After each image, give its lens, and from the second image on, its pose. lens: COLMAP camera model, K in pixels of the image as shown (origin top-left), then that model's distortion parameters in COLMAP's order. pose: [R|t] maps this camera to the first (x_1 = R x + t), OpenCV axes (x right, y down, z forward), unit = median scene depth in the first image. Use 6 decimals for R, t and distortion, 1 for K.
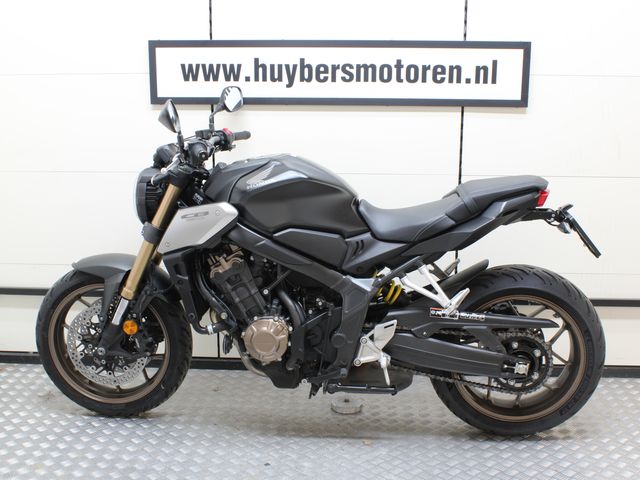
lens RADIAL K [[746.4, 0, 319.8], [0, 746.4, 242.9], [0, 0, 1]] dist [-0.131569, 0.000000]
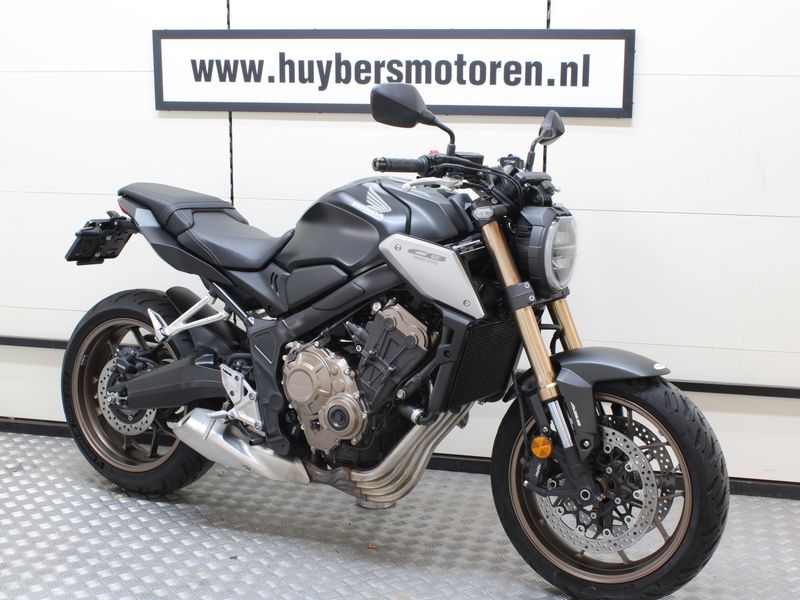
lens RADIAL K [[1029.2, 0, 401.3], [0, 1029.2, 297.6], [0, 0, 1]] dist [-0.106188, 0.000000]
pose [[0.986294, 0.039330, -0.160239, 0.223475], [-0.040637, 0.999162, -0.004885, 0.009735], [0.159912, 0.011330, 0.987066, -0.045219]]
